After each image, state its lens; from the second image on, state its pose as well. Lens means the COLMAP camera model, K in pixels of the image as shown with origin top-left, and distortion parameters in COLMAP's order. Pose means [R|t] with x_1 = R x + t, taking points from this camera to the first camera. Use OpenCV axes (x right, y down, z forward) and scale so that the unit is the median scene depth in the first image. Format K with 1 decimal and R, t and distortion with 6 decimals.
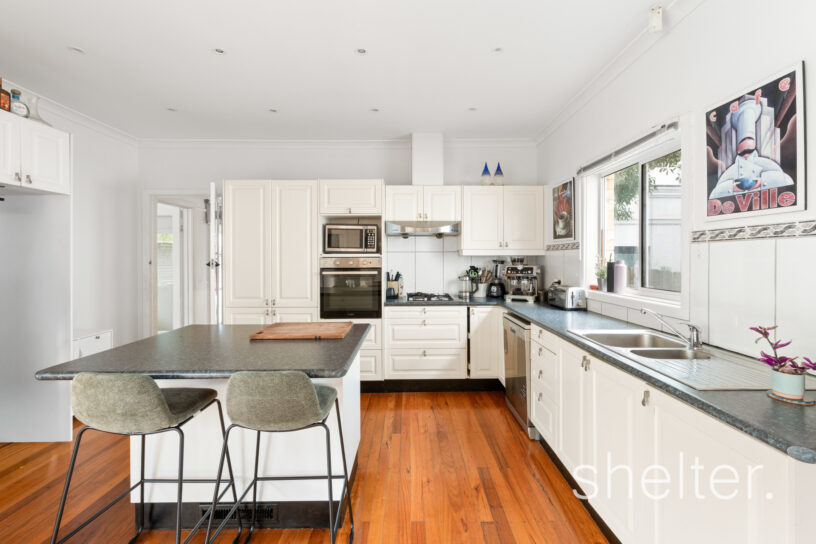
lens RADIAL K [[353.3, 0, 412.1], [0, 353.3, 259.5], [0, 0, 1]] dist [-0.003857, -0.000236]
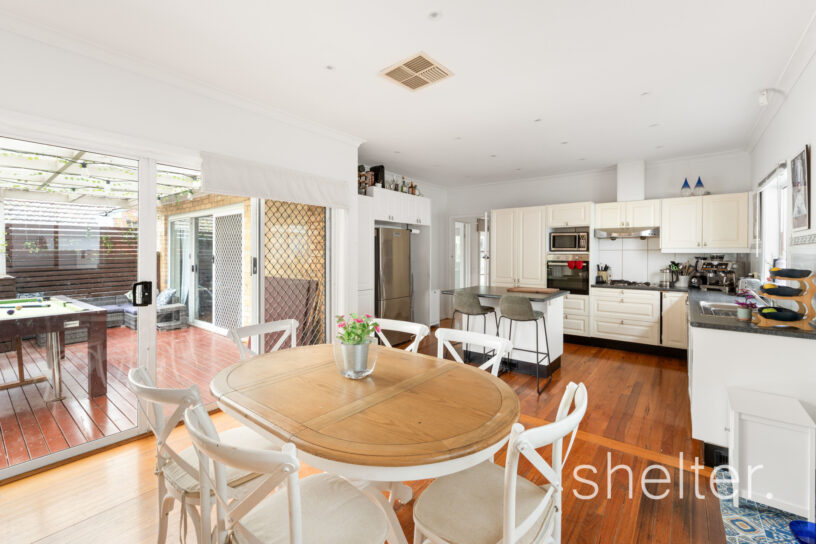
lens RADIAL K [[353.3, 0, 409.8], [0, 353.3, 255.3], [0, 0, 1]] dist [-0.003857, -0.000236]
pose [[0.775730, 0.006757, -0.631029, 0.244681], [-0.006380, 0.999976, 0.002864, -0.000650], [0.631033, 0.001804, 0.775754, -0.582590]]
